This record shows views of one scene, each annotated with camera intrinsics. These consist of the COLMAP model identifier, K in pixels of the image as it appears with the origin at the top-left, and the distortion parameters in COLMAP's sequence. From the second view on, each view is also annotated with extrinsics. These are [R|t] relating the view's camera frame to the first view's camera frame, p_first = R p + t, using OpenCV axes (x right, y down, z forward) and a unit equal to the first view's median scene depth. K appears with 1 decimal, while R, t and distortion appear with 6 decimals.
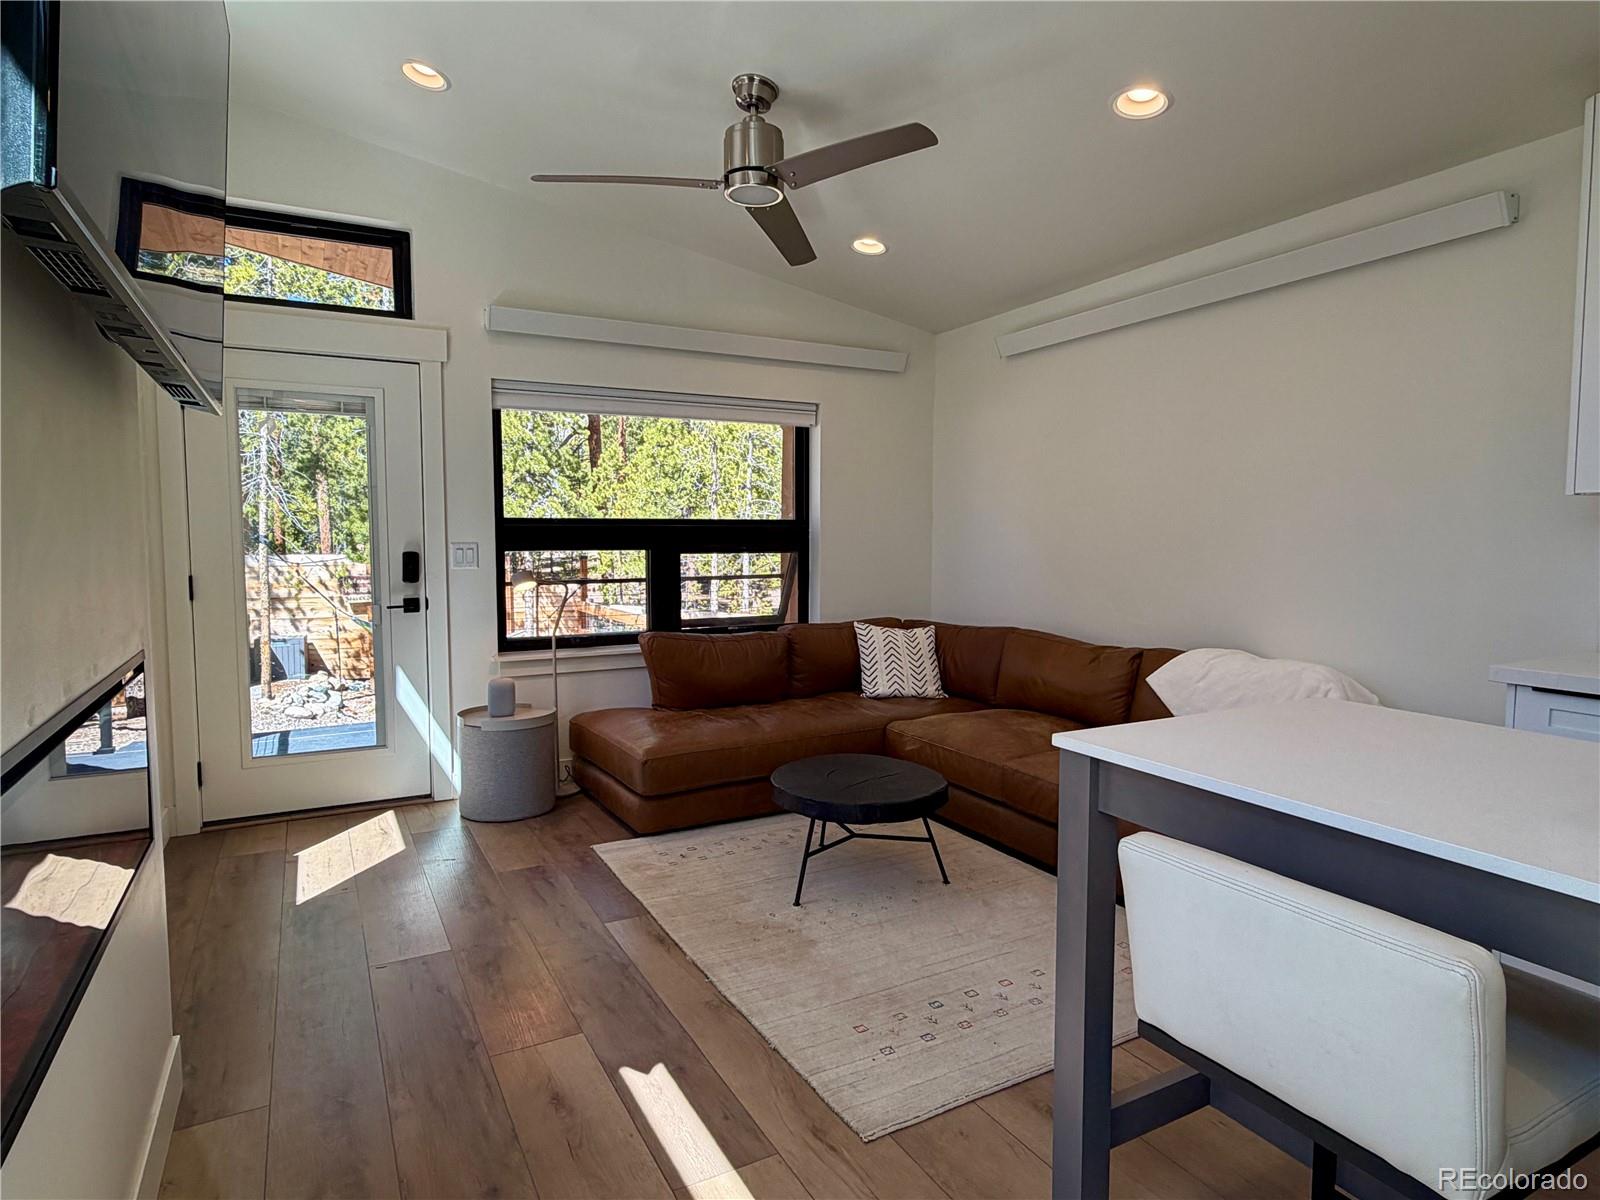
lens RADIAL K [[900.2, 0, 795.8], [0, 900.2, 602.9], [0, 0, 1]] dist [-0.000674, -0.000155]
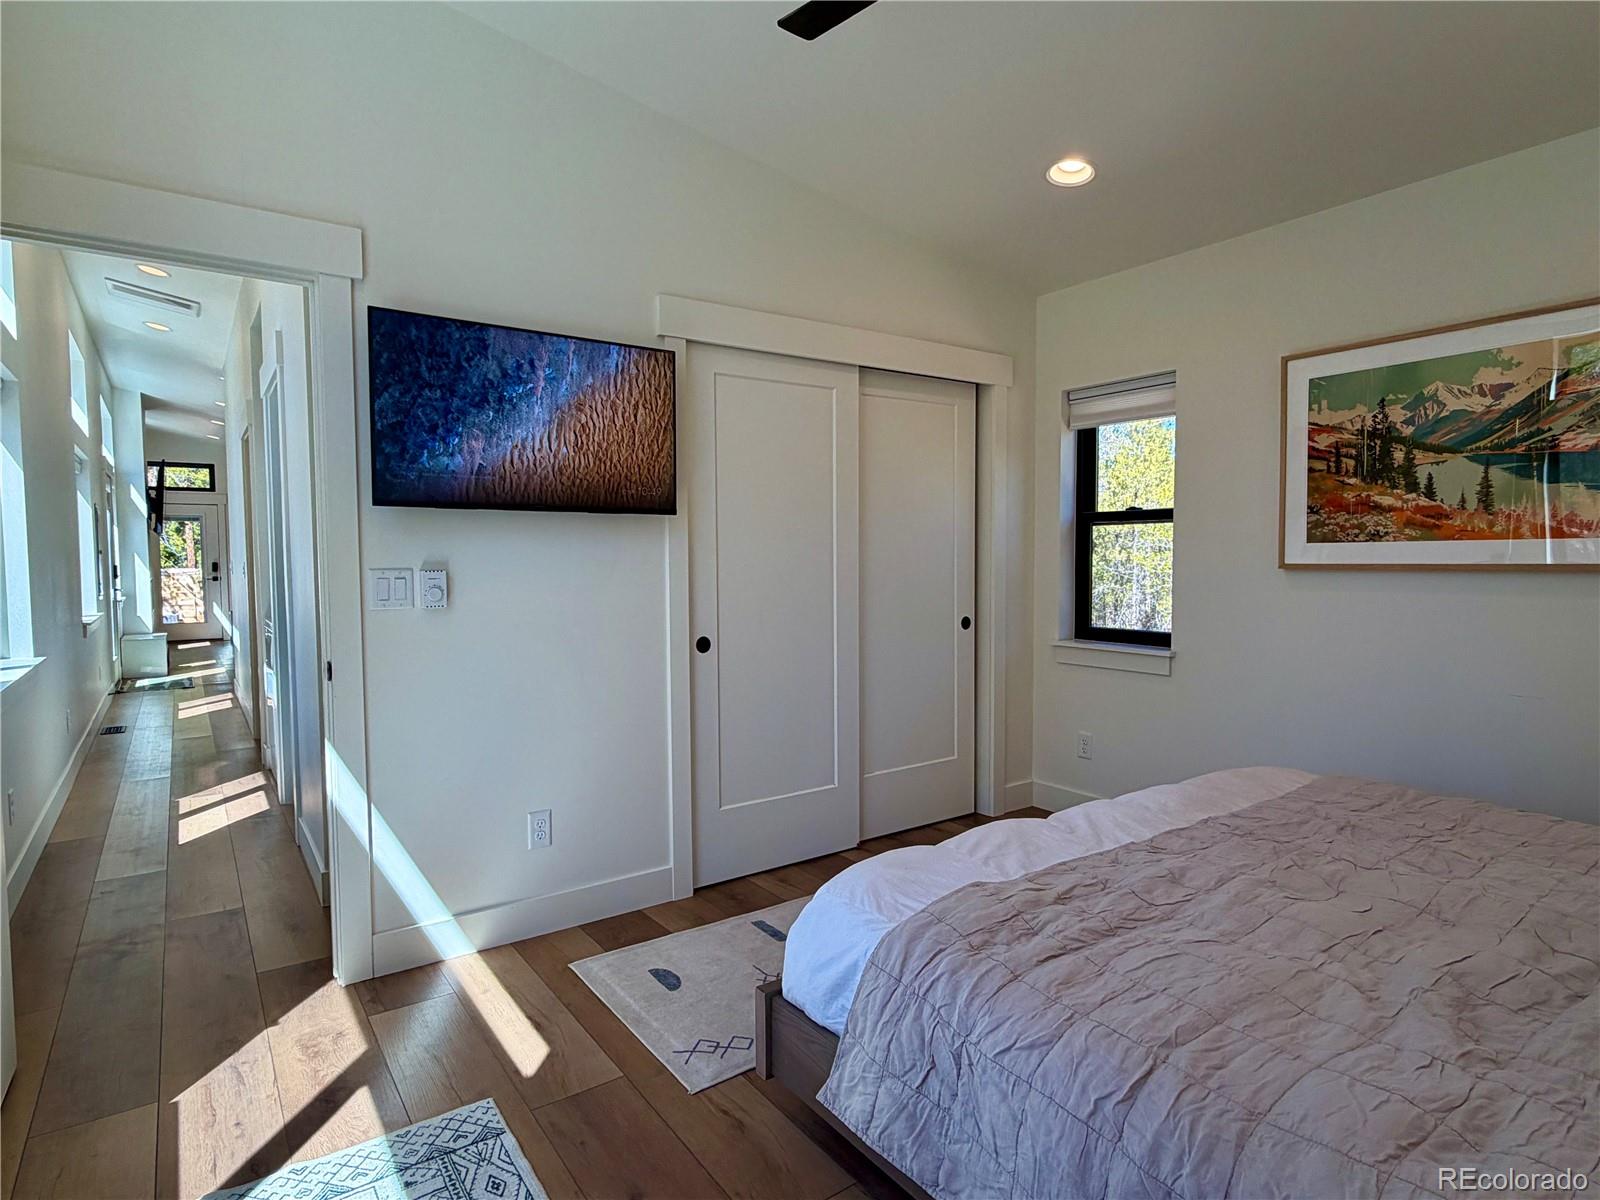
lens RADIAL K [[900.2, 0, 795.8], [0, 900.2, 602.9], [0, 0, 1]] dist [-0.000674, -0.000155]
pose [[0.994882, -0.018505, 0.099330, 1.309202], [0.020814, 0.999536, -0.022259, 0.201563], [-0.098872, 0.024212, 0.994806, -2.393901]]
